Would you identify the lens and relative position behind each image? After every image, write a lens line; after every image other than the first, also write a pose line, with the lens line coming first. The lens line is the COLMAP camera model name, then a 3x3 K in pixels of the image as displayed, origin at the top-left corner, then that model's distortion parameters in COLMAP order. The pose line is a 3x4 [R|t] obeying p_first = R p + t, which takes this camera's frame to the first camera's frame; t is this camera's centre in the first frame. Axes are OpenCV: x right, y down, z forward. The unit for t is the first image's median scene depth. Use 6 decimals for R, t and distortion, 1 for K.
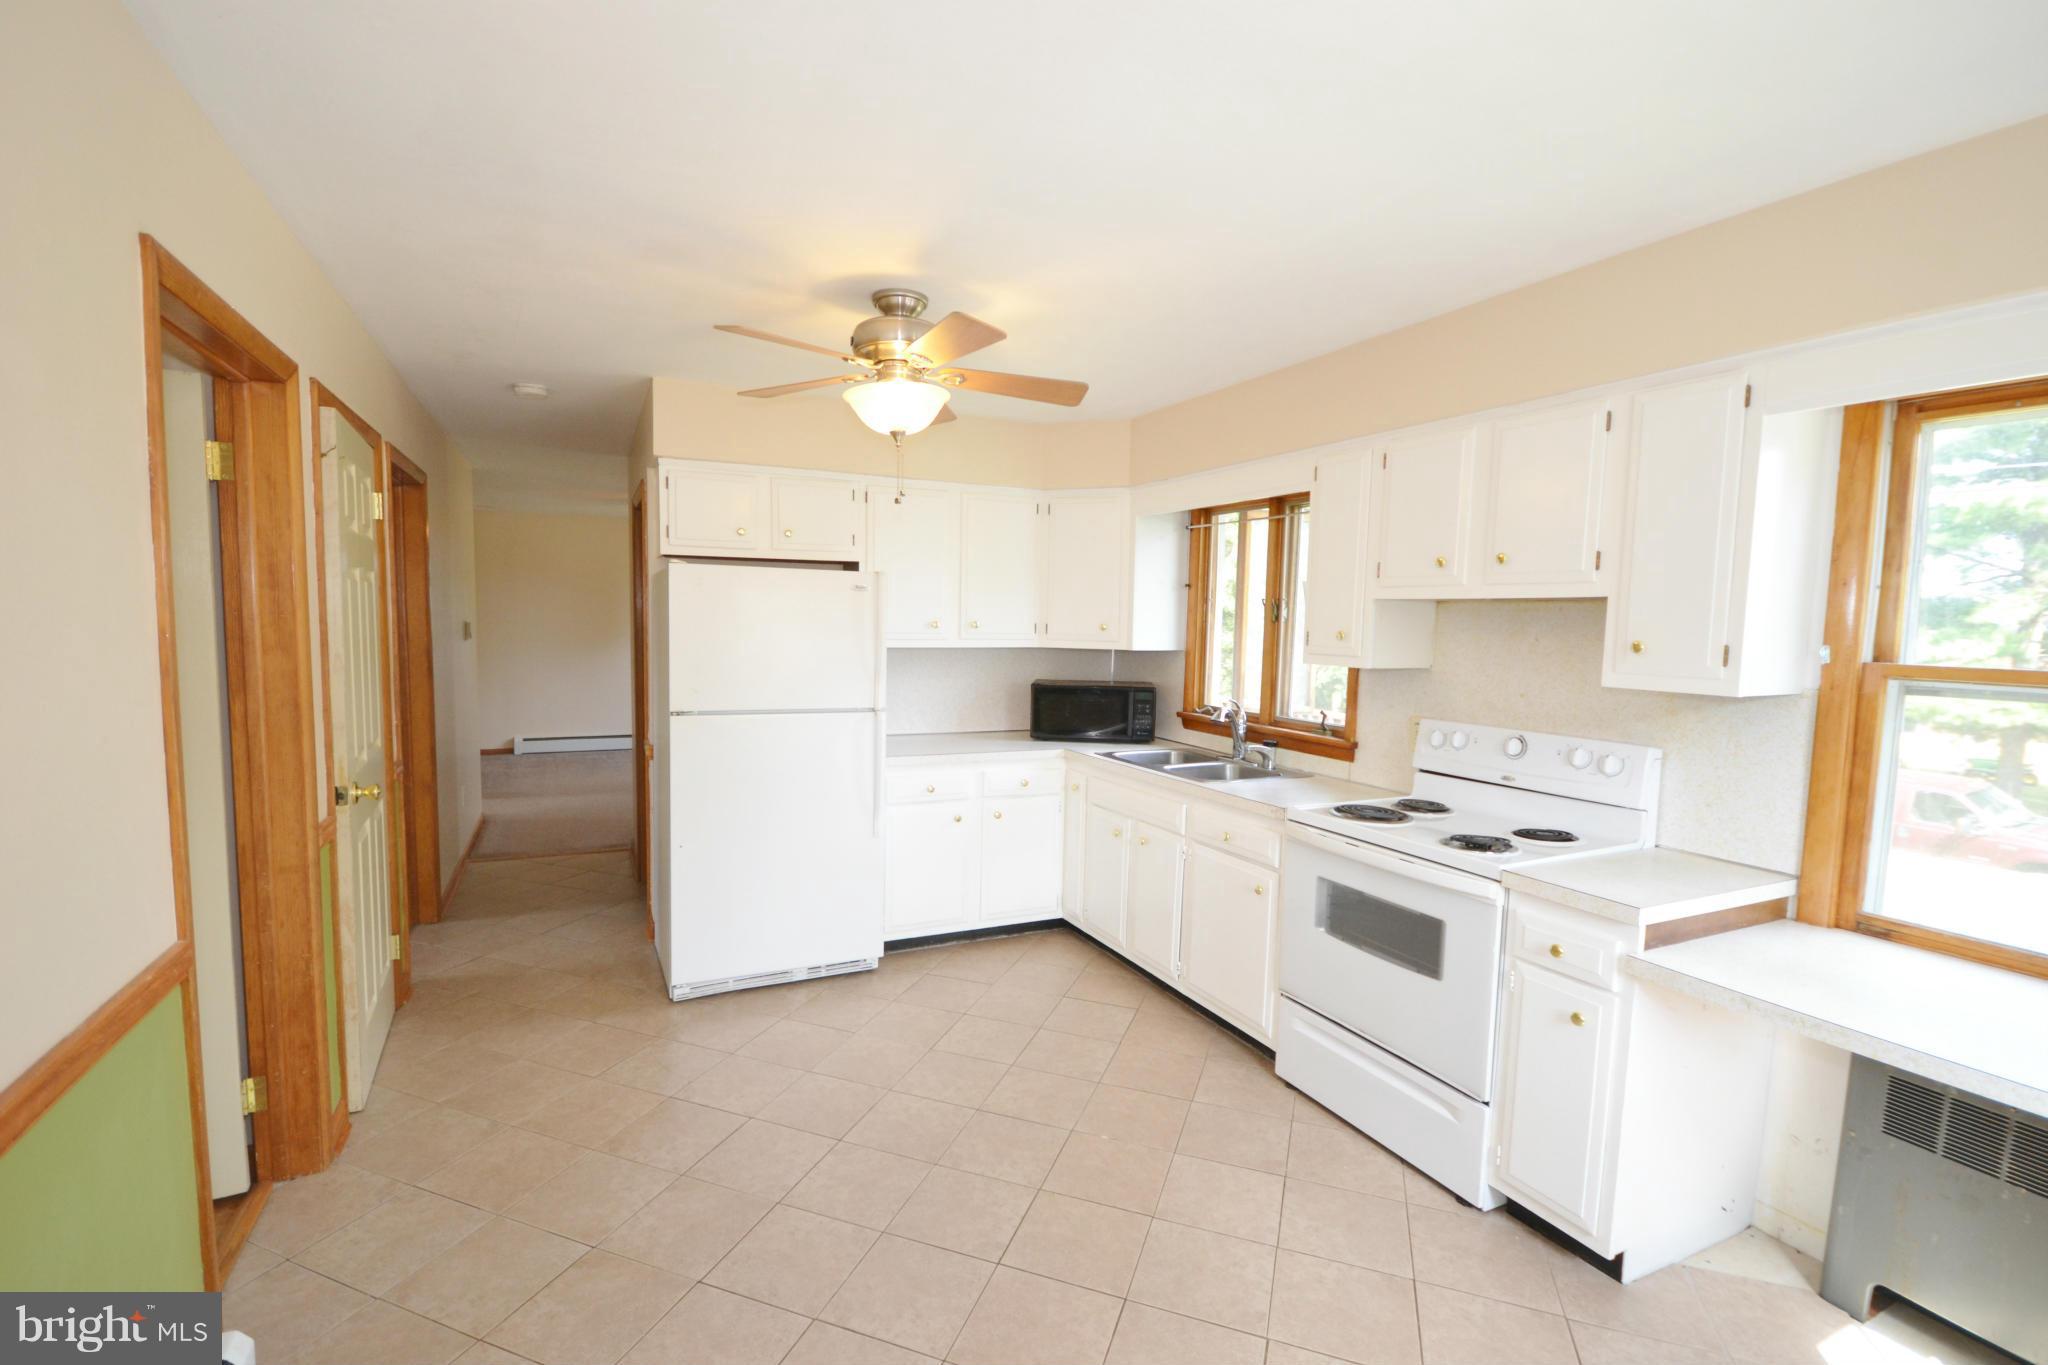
lens RADIAL K [[914.6, 0, 1010.6], [0, 914.6, 695.8], [0, 0, 1]] dist [-0.001921, -0.000700]
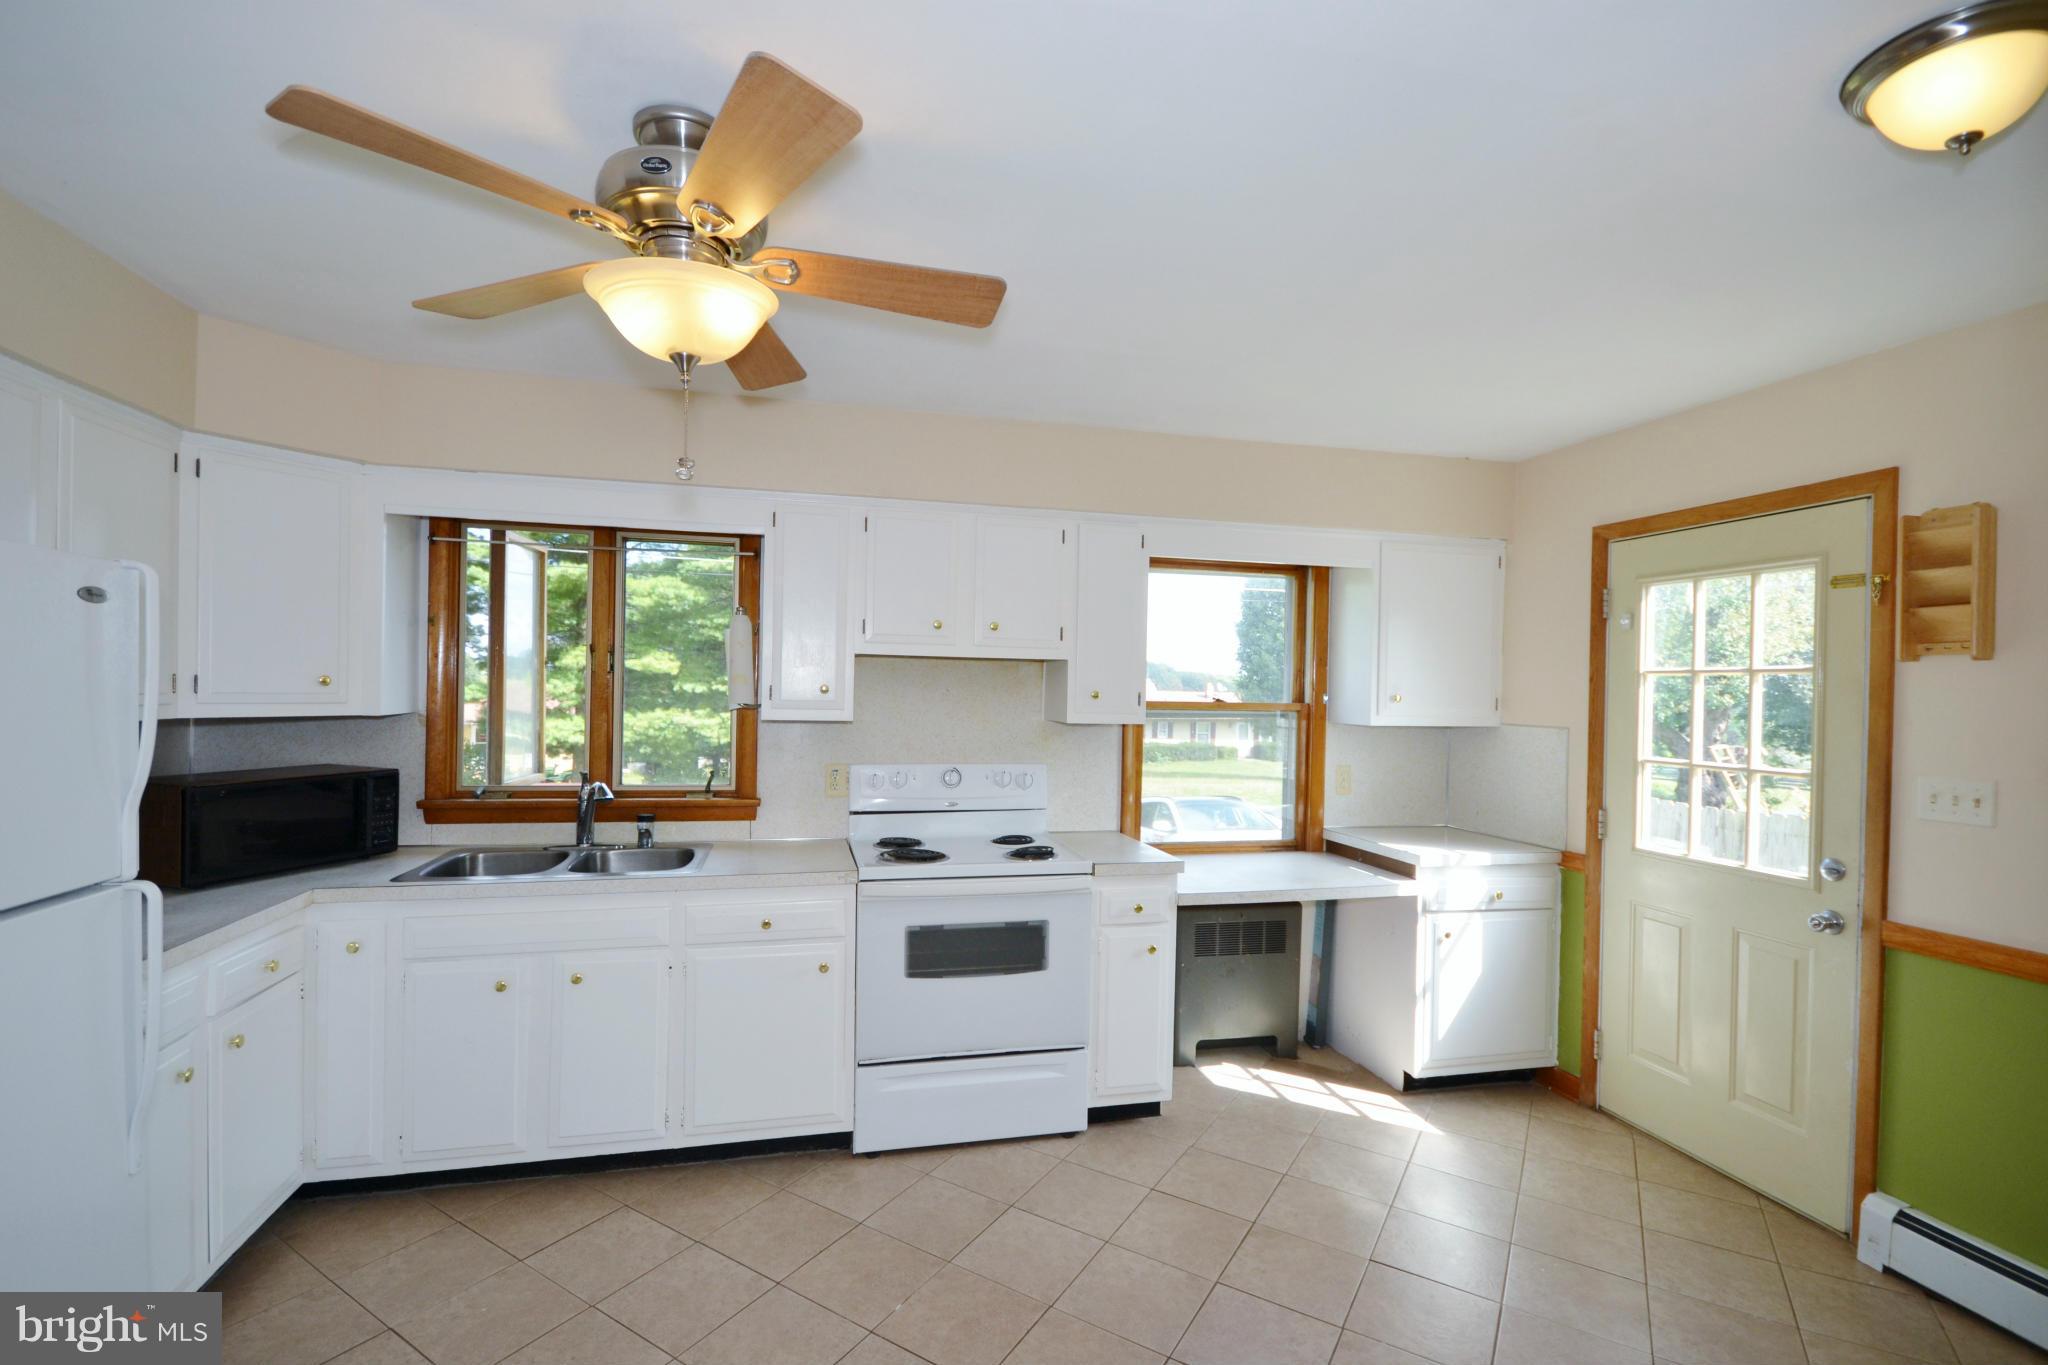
lens RADIAL K [[914.6, 0, 1010.6], [0, 914.6, 695.8], [0, 0, 1]] dist [-0.001921, -0.000700]
pose [[0.206602, -0.026531, 0.978065, -0.536317], [0.069387, 0.997513, 0.012402, -0.053864], [-0.975962, 0.065303, 0.207929, 0.562088]]
